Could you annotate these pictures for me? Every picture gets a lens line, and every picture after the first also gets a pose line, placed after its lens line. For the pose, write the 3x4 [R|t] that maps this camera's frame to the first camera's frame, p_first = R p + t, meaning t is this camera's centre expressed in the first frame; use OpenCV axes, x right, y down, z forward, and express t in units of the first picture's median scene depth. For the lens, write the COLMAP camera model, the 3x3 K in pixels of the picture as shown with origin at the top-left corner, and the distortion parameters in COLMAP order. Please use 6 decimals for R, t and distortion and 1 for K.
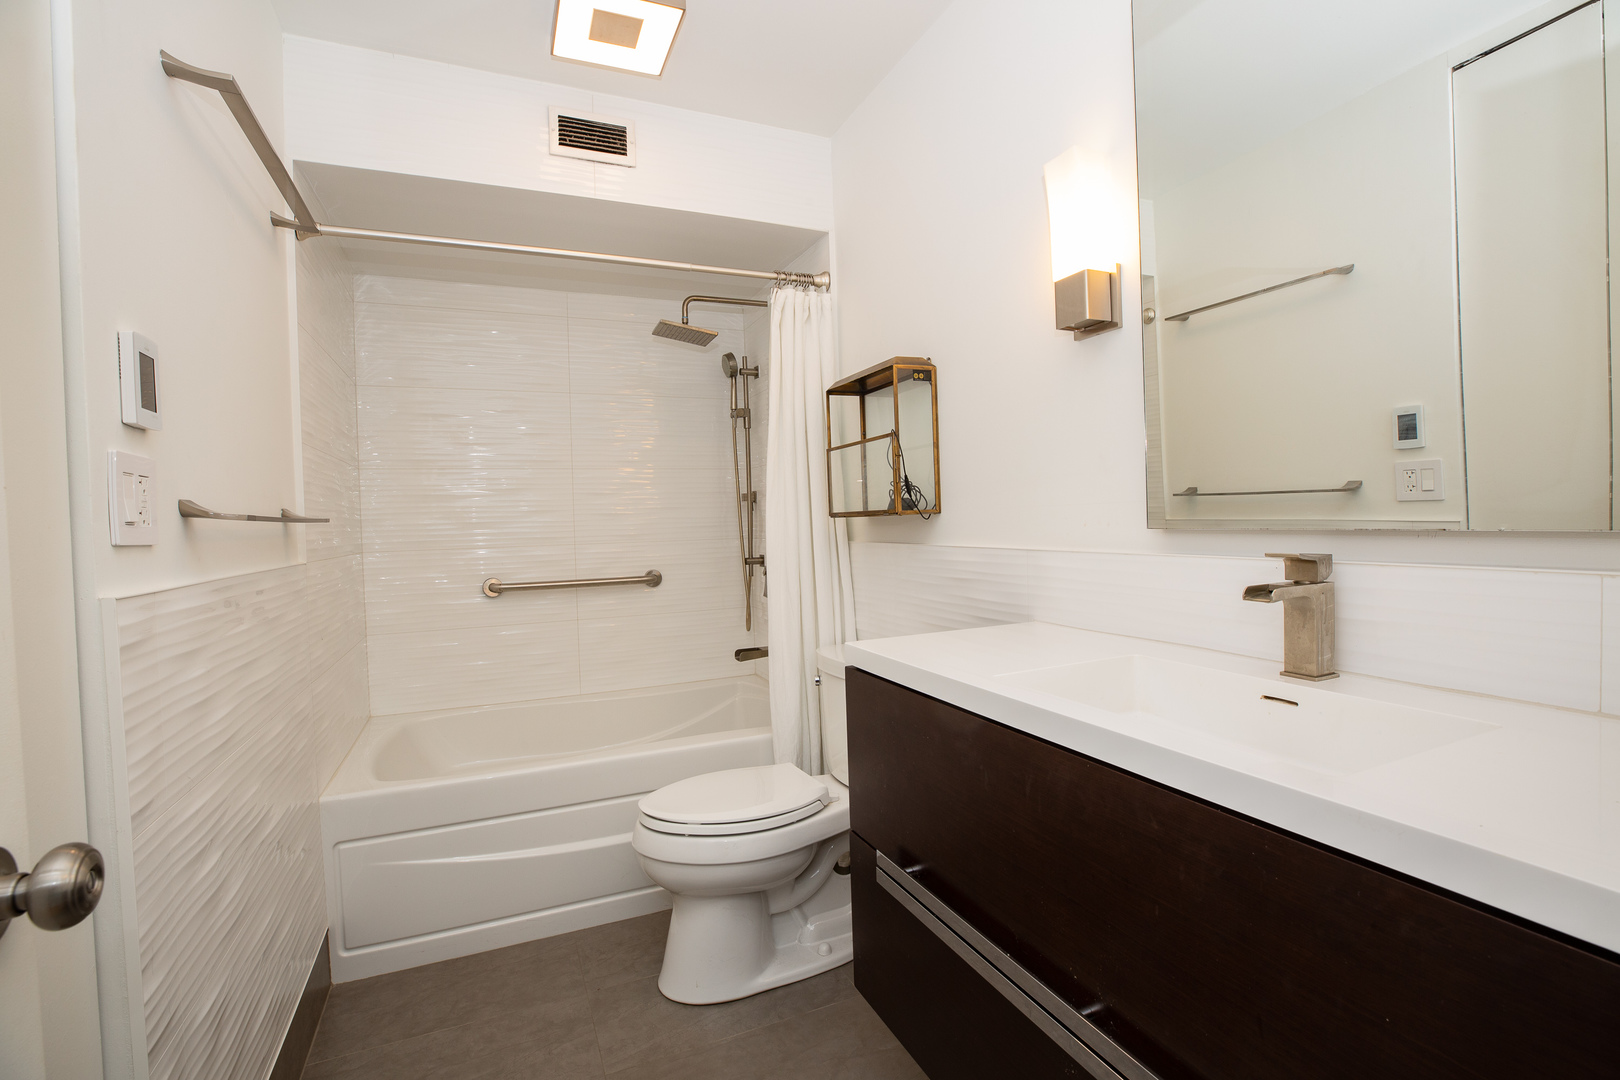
lens RADIAL K [[745.7, 0, 807.7], [0, 745.7, 538.7], [0, 0, 1]] dist [-0.021007, 0.001926]
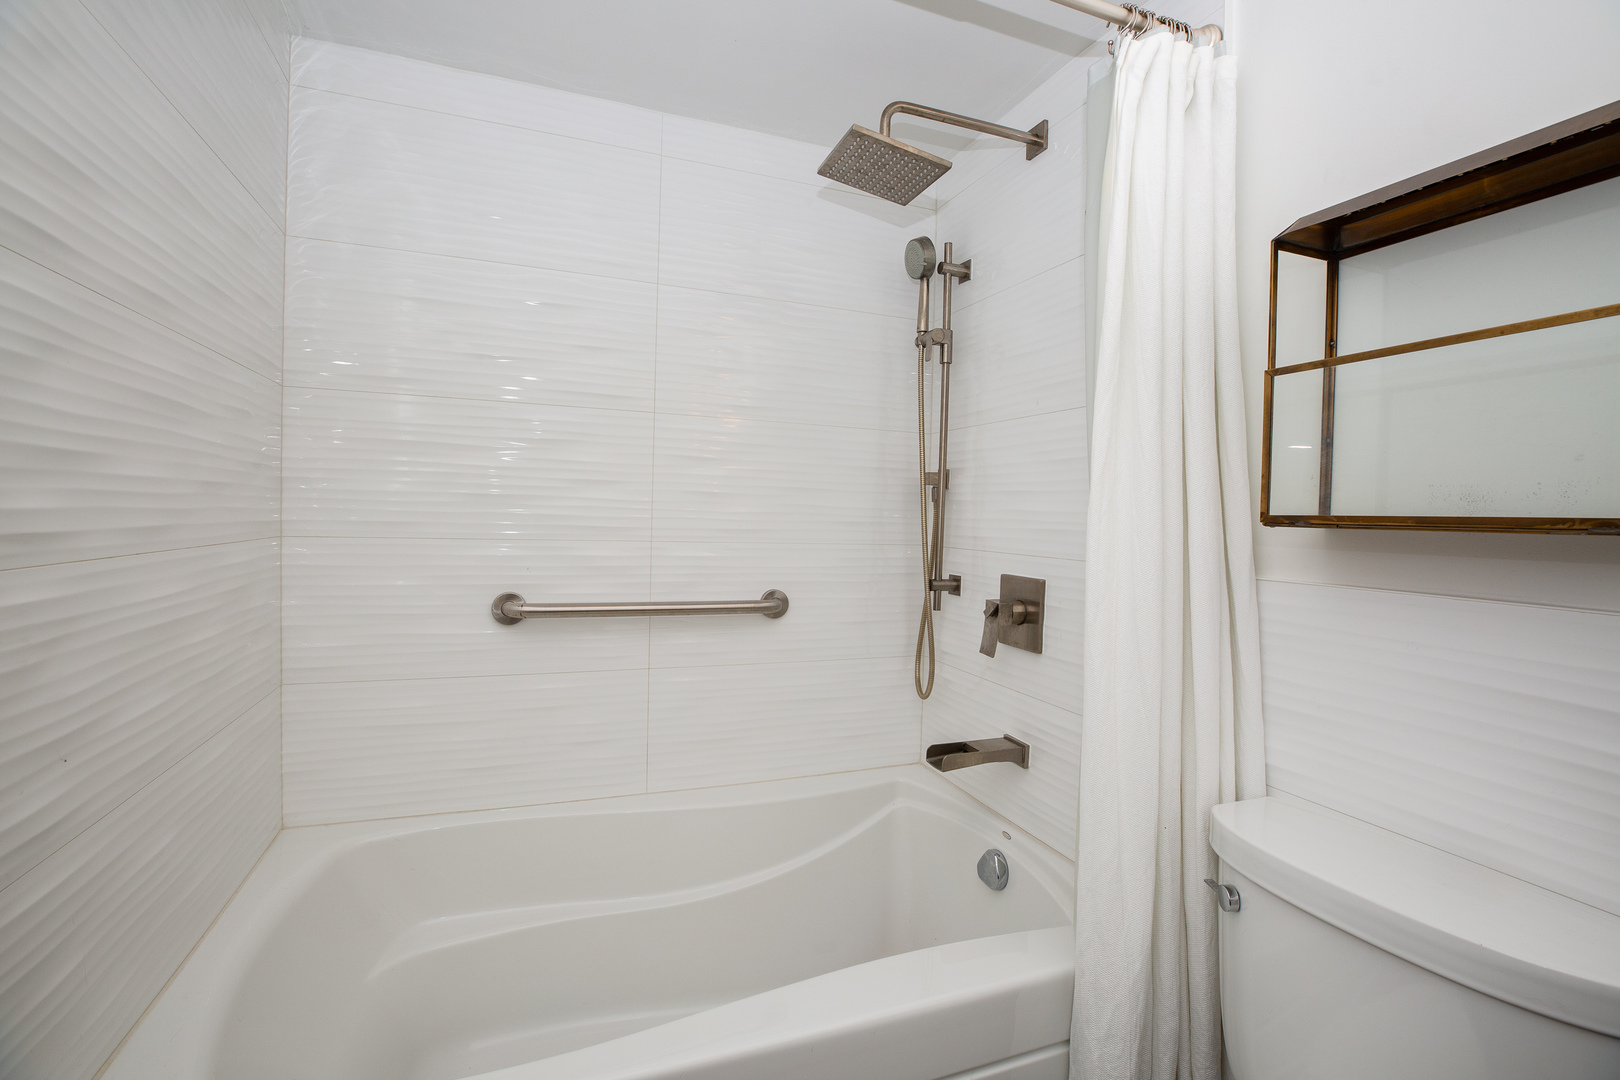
lens RADIAL K [[745.7, 0, 815.8], [0, 745.7, 533.7], [0, 0, 1]] dist [-0.021007, 0.001926]
pose [[0.997970, 0.057124, -0.028156, -0.172160], [-0.057098, 0.998367, 0.001724, -0.006944], [0.028208, -0.000113, 0.999602, 0.426507]]
